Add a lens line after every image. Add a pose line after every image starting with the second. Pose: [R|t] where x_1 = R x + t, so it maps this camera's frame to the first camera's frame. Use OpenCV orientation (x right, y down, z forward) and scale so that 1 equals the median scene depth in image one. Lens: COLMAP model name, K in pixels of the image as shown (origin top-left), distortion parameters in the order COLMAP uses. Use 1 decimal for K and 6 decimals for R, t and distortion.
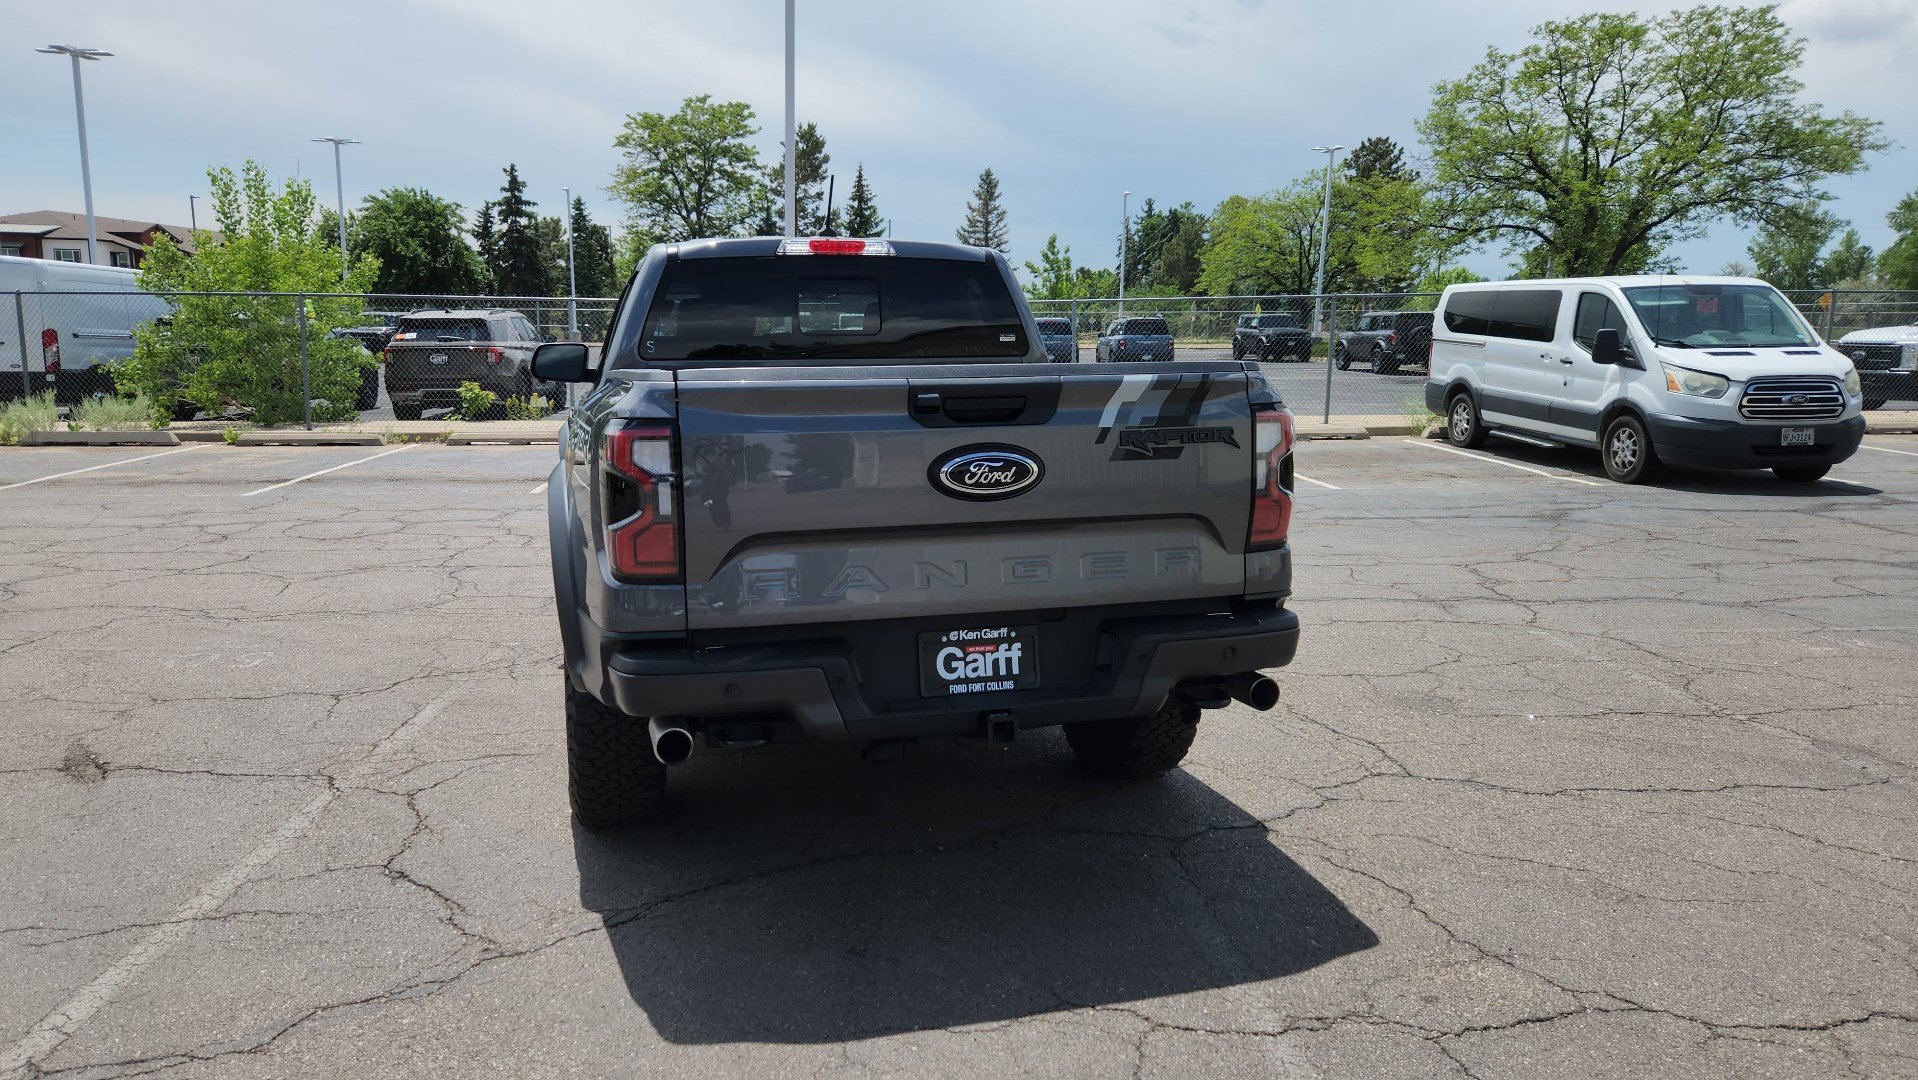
lens RADIAL K [[1282.4, 0, 882.9], [0, 1282.4, 551.7], [0, 0, 1]] dist [0.069109, -0.051443]
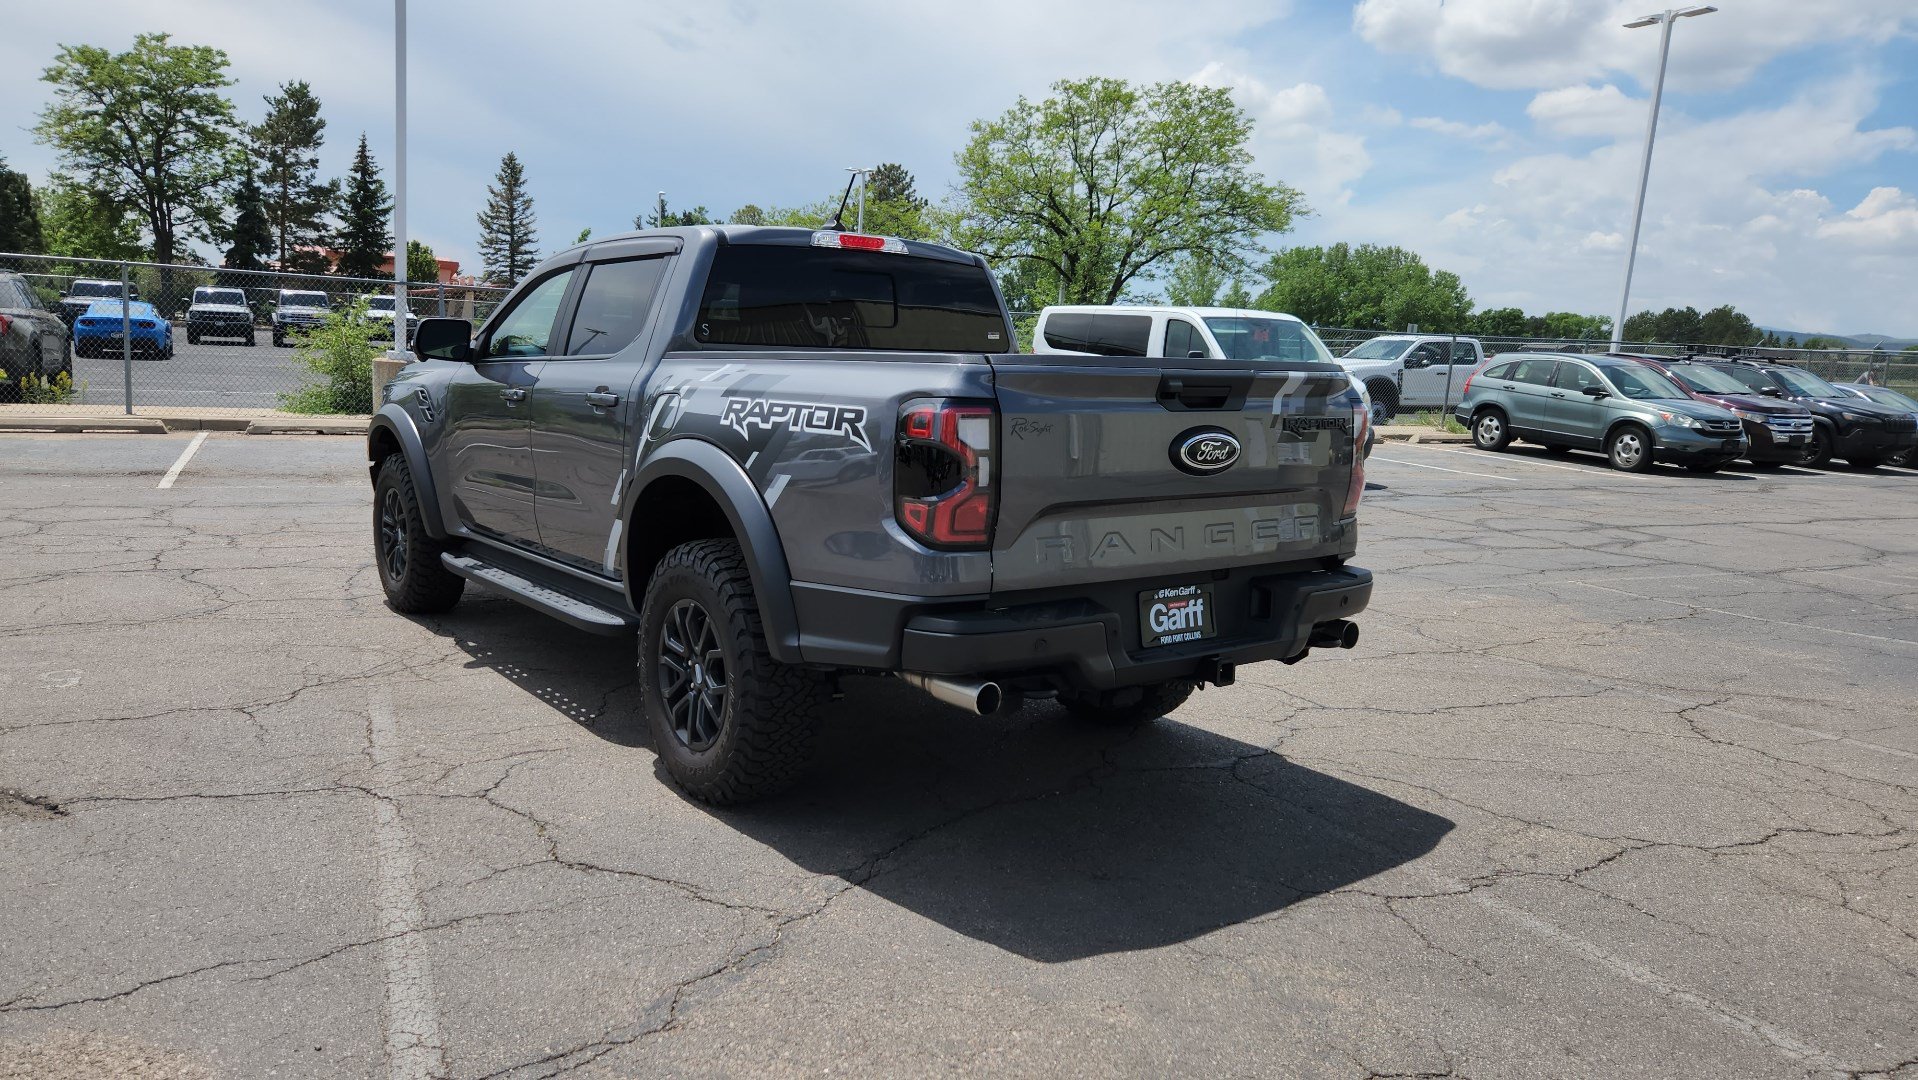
lens RADIAL K [[1298.1, 0, 900.0], [0, 1298.1, 545.3], [0, 0, 1]] dist [0.071167, -0.061150]
pose [[0.925106, -0.016997, 0.379328, -0.067166], [0.019769, 0.999799, -0.003413, 0.002401], [-0.379194, 0.010657, 0.925256, 0.001222]]
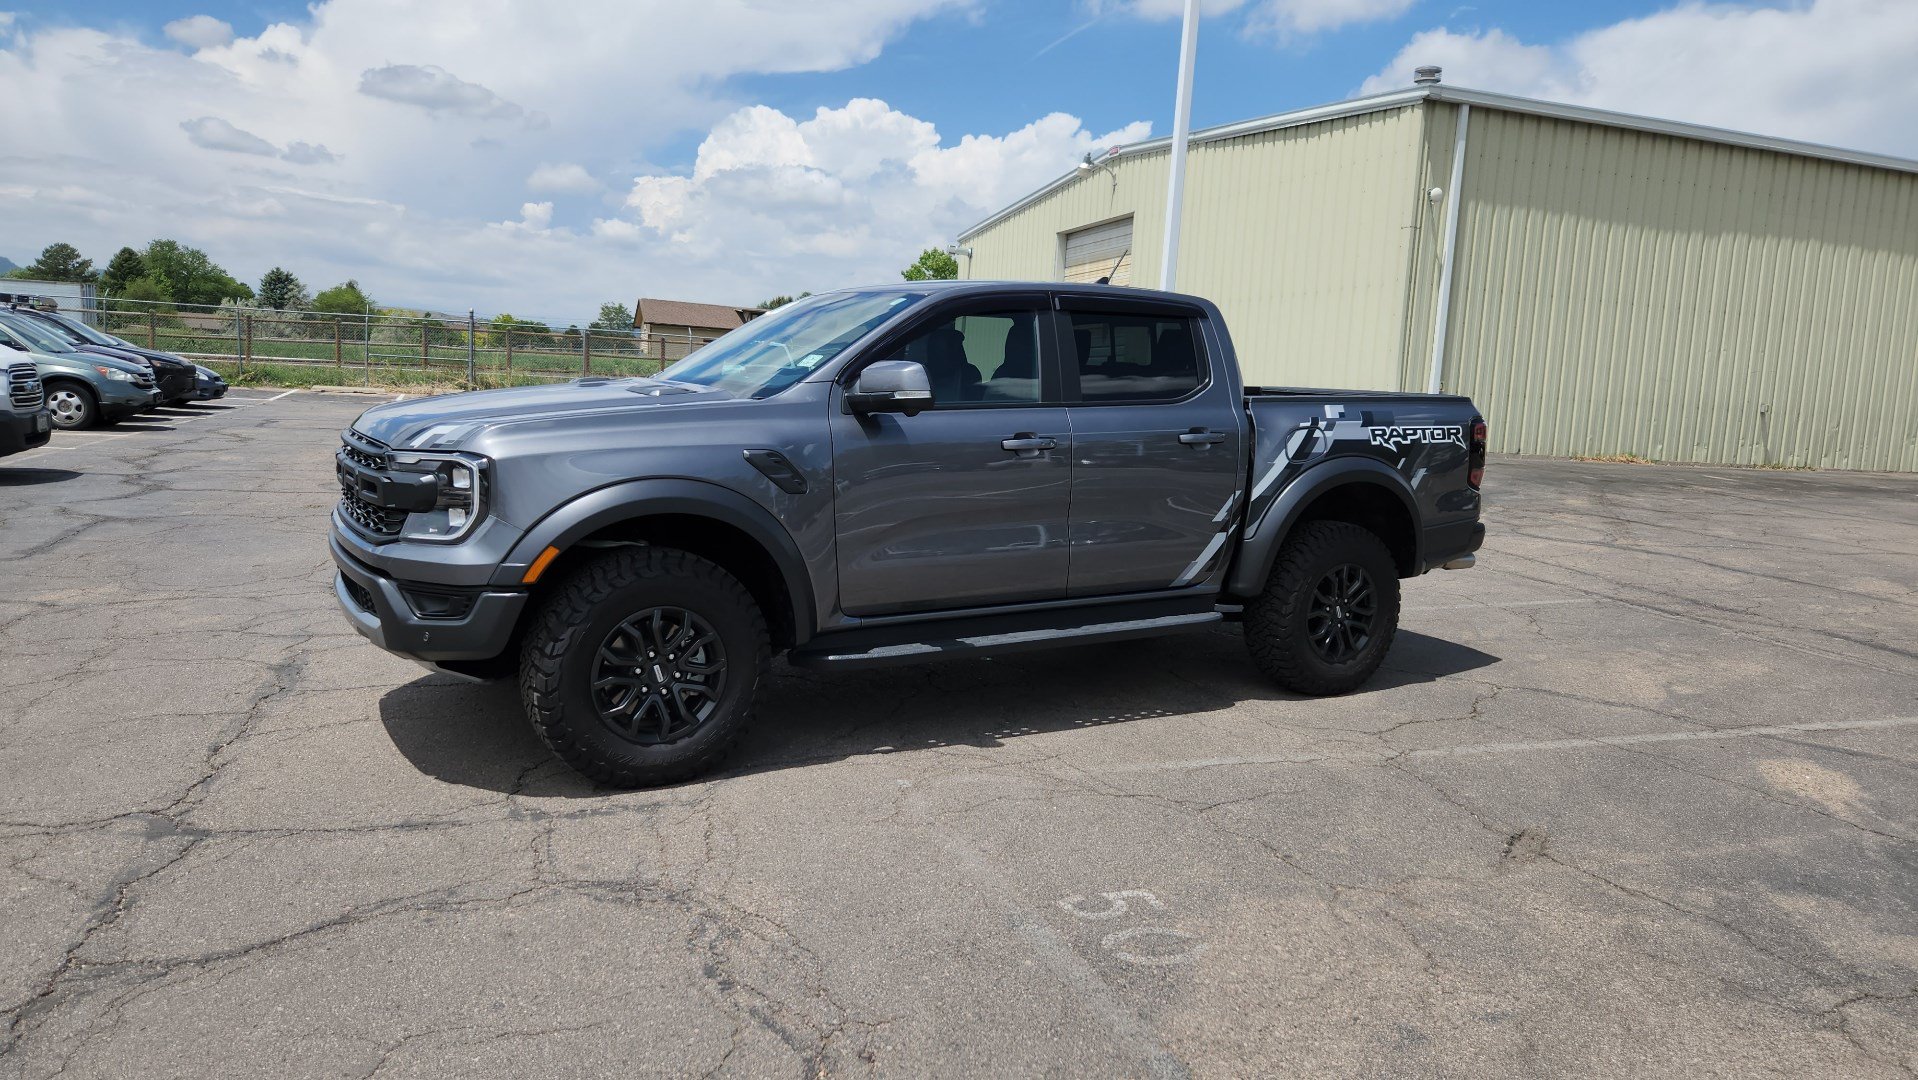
lens RADIAL K [[1319.2, 0, 956.3], [0, 1319.2, 539.9], [0, 0, 1]] dist [0.077721, -0.067224]
pose [[-0.309687, -0.131276, 0.941733, -0.220310], [0.113140, 0.978299, 0.173580, -0.041626], [-0.944083, 0.160303, -0.288114, 0.265197]]
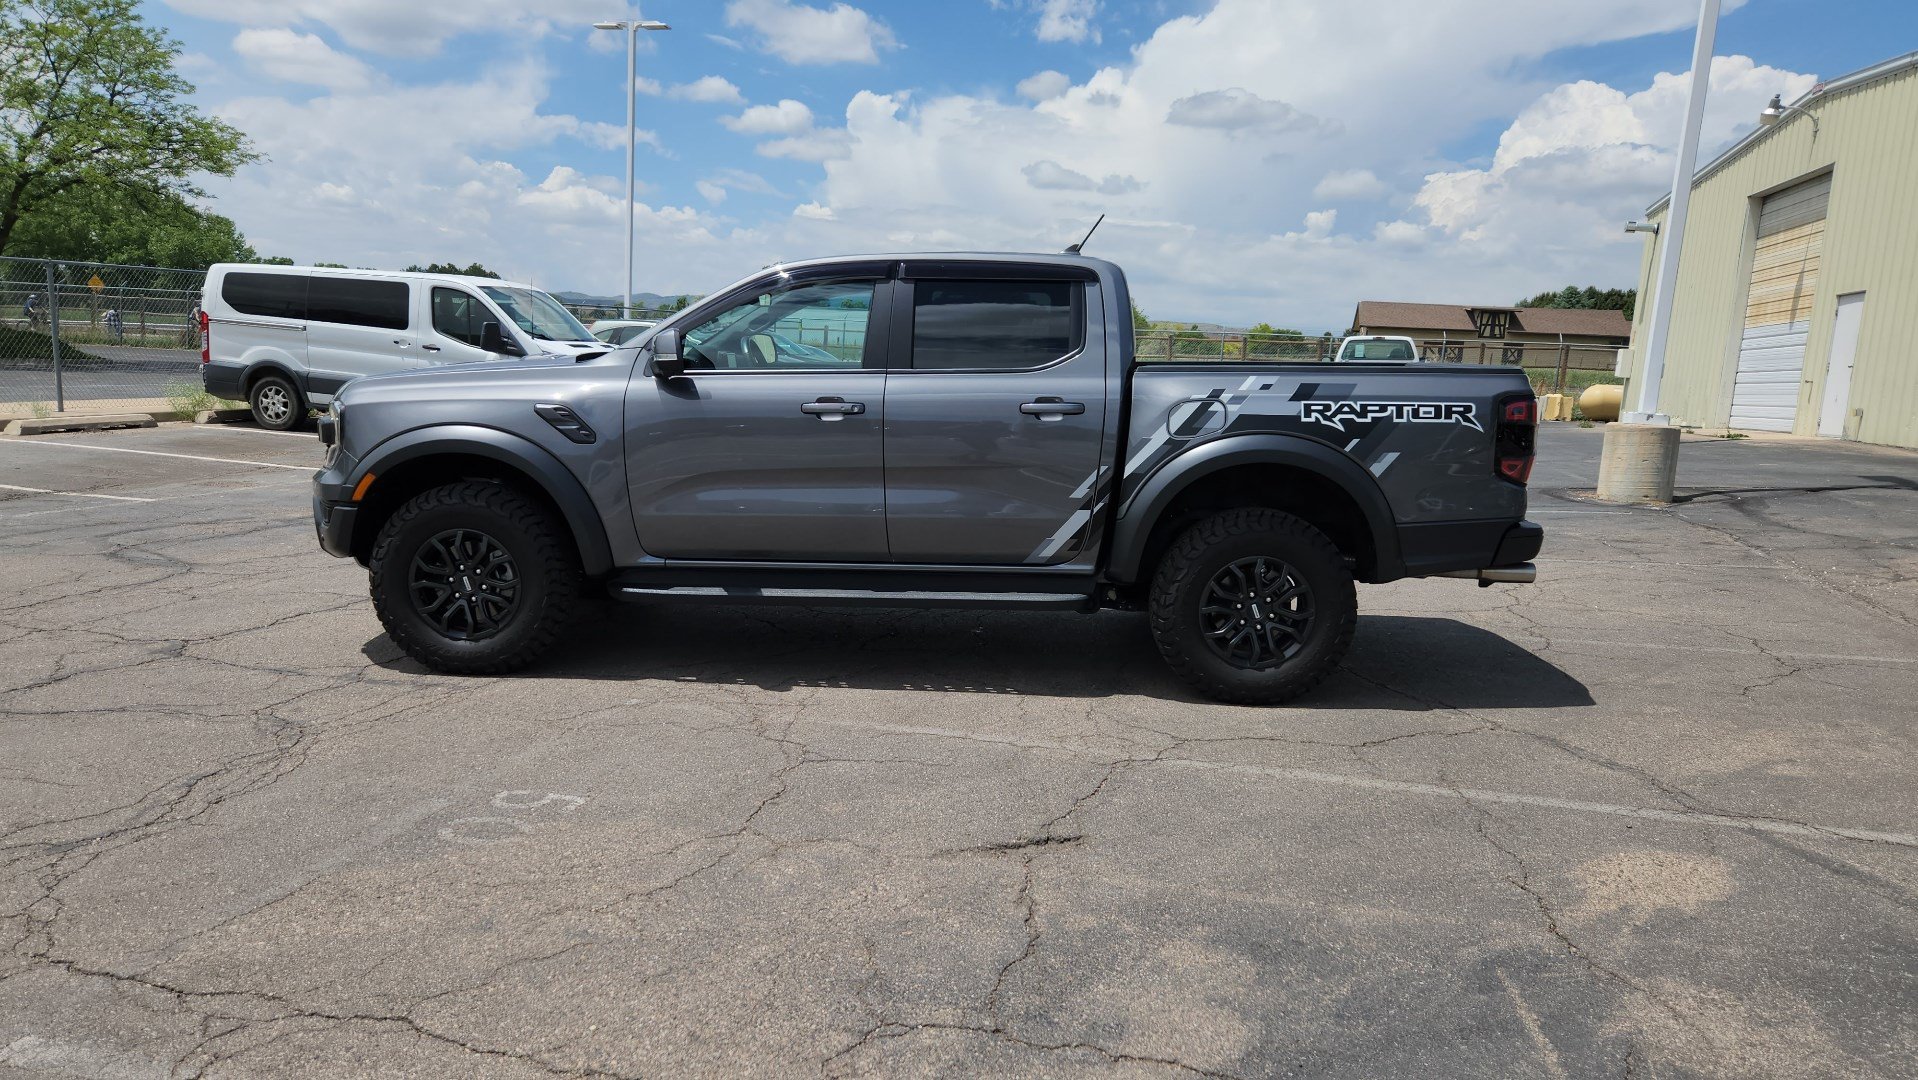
lens RADIAL K [[1316.2, 0, 927.2], [0, 1316.2, 570.8], [0, 0, 1]] dist [0.075510, -0.067754]
pose [[0.274118, -0.148188, 0.950210, -0.230309], [0.122960, 0.985348, 0.118197, -0.019069], [-0.953803, 0.084439, 0.288323, 0.132765]]
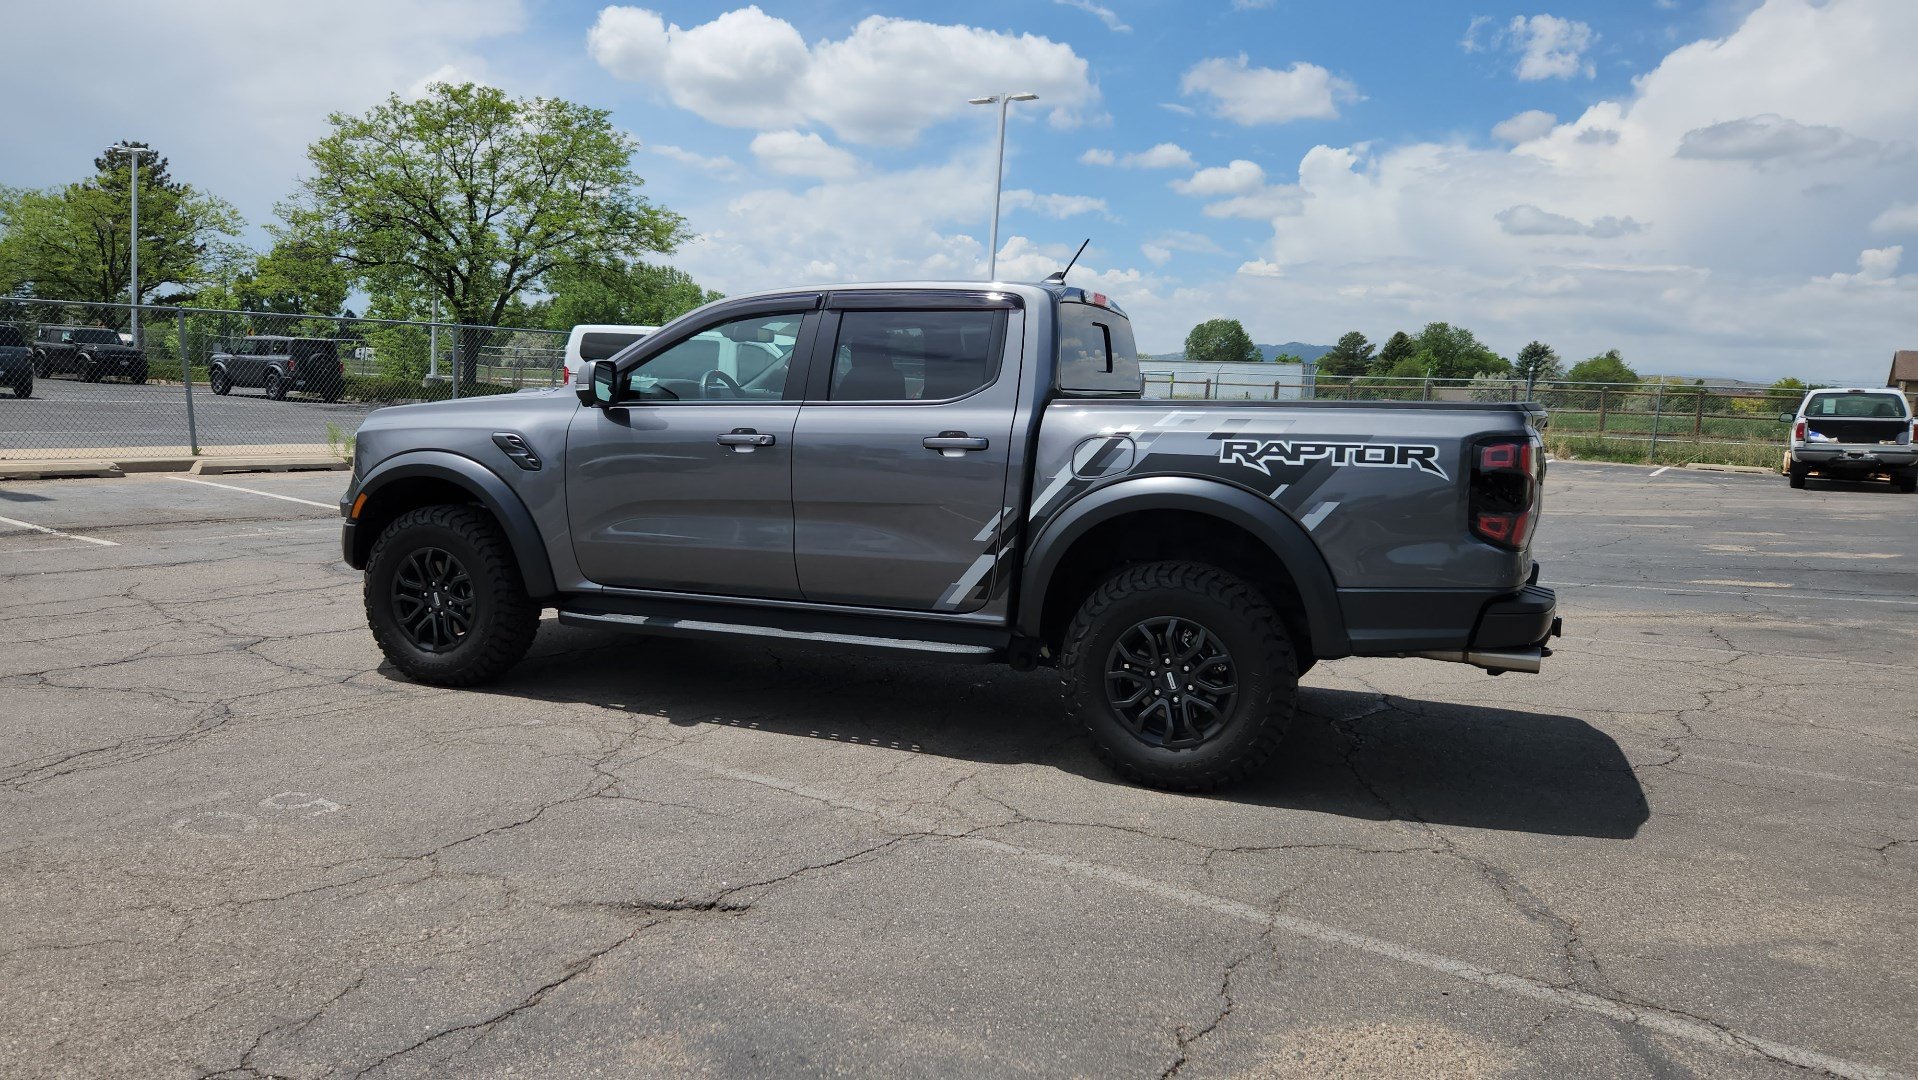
lens RADIAL K [[1309.0, 0, 904.6], [0, 1309.0, 529.2], [0, 0, 1]] dist [0.072992, -0.062256]
pose [[0.587090, -0.062057, 0.807139, -0.186441], [0.094536, 0.995491, 0.007775, -0.007918], [-0.803983, 0.071739, 0.590310, 0.070805]]
